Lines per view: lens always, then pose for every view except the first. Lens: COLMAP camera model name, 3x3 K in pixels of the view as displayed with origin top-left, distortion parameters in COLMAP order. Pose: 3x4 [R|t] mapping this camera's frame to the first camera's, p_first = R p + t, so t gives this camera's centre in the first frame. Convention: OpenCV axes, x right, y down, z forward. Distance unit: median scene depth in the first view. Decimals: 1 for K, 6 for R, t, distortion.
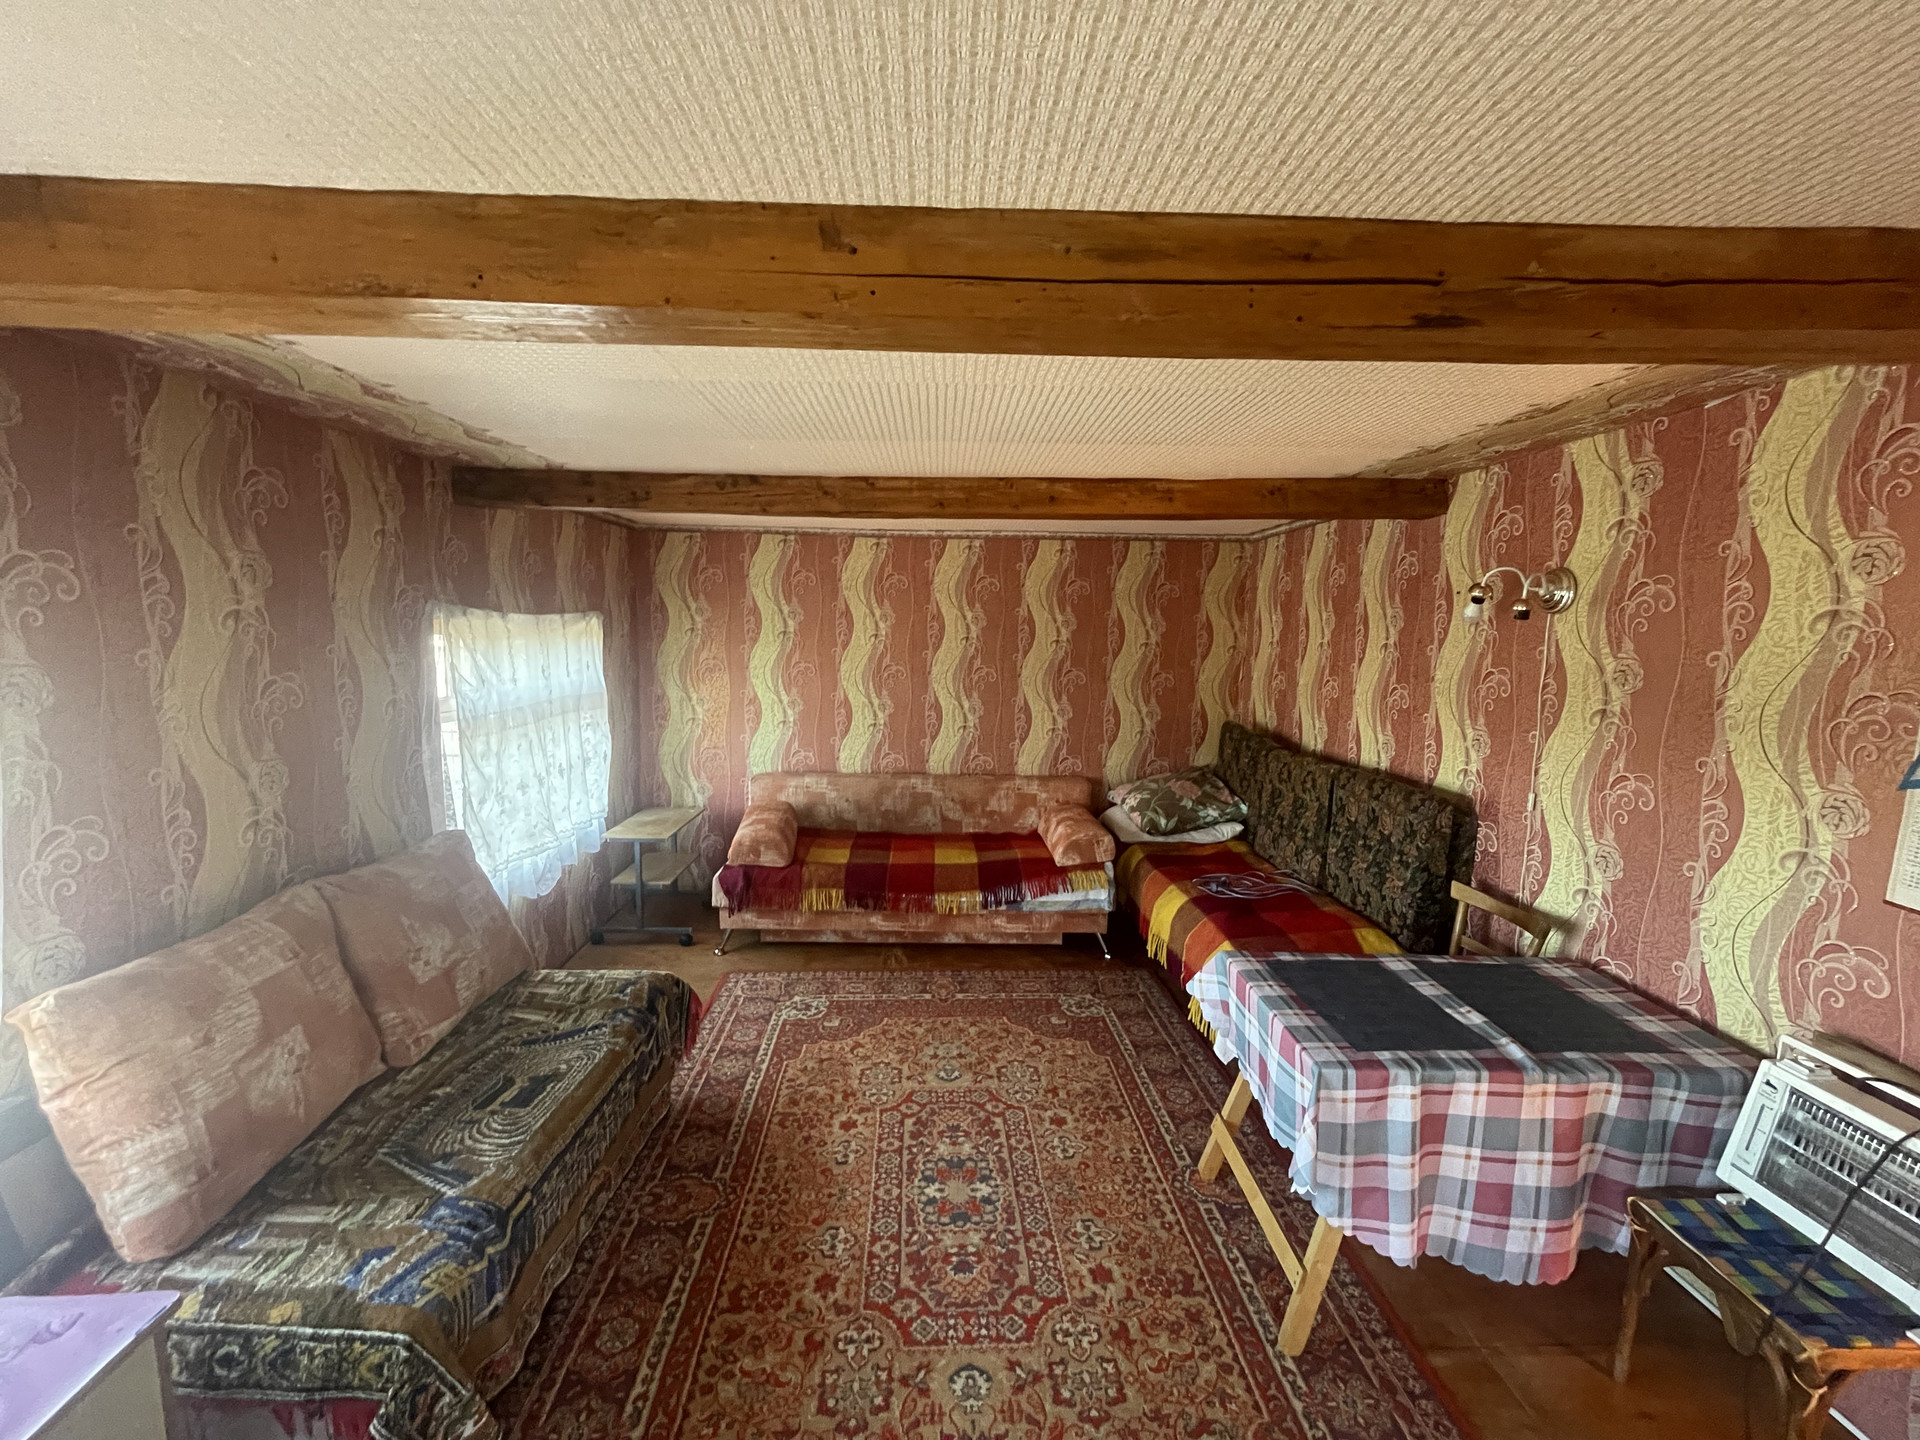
lens RADIAL K [[760.2, 0, 955.3], [0, 760.2, 720.8], [0, 0, 1]] dist [-0.003179, -0.000275]
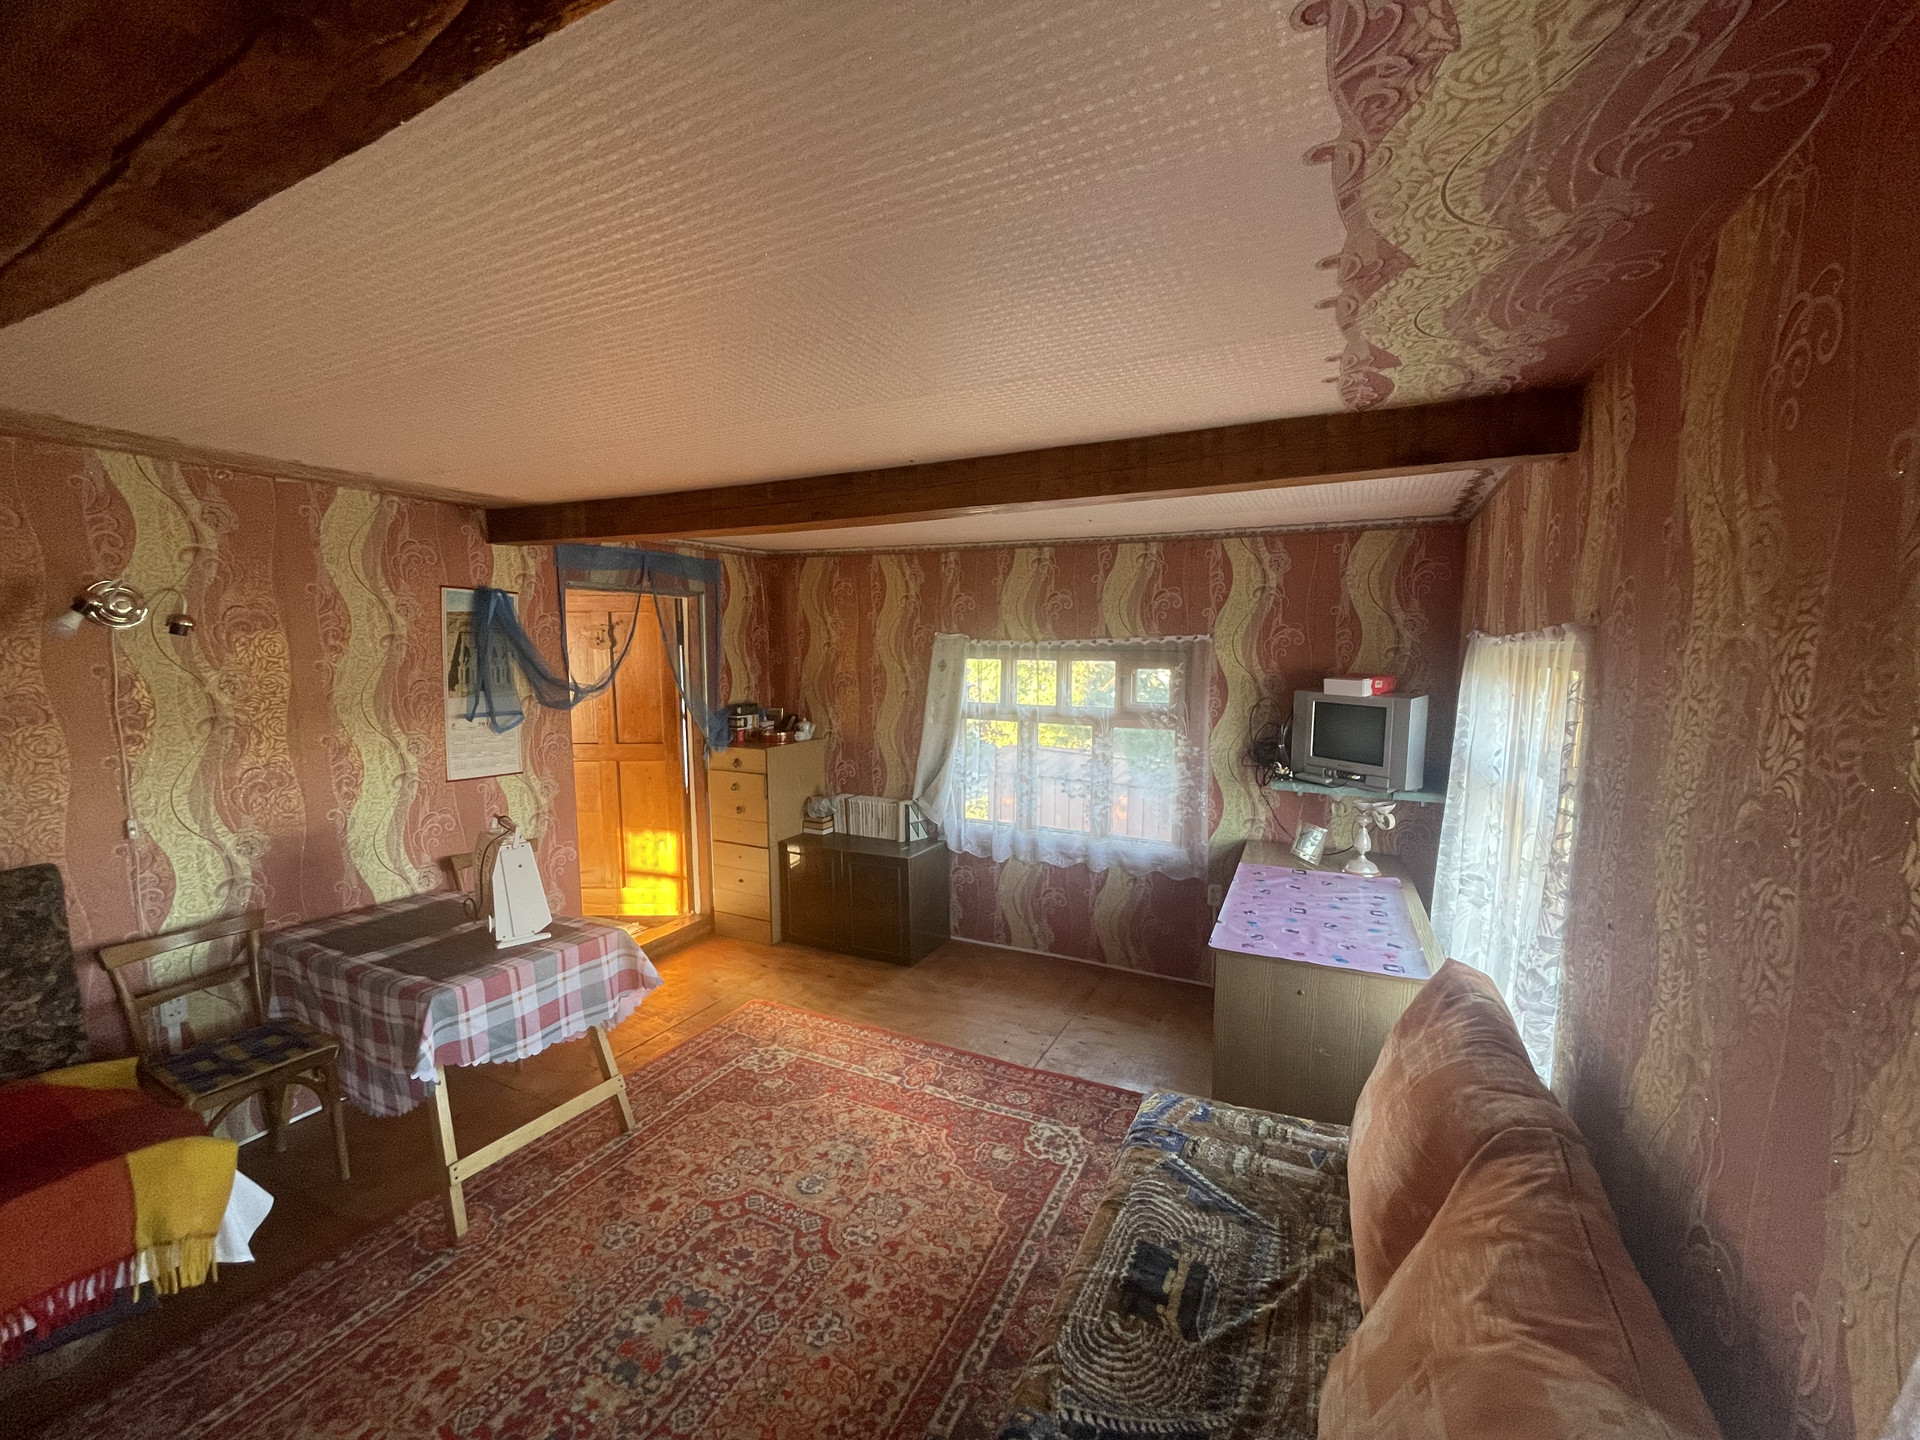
lens RADIAL K [[760.2, 0, 965.1], [0, 760.2, 728.7], [0, 0, 1]] dist [-0.003179, -0.000275]
pose [[-0.877119, -0.062919, 0.476133, -0.733350], [0.047659, 0.975086, 0.216648, -0.213638], [-0.477902, 0.212718, -0.852268, 1.626300]]
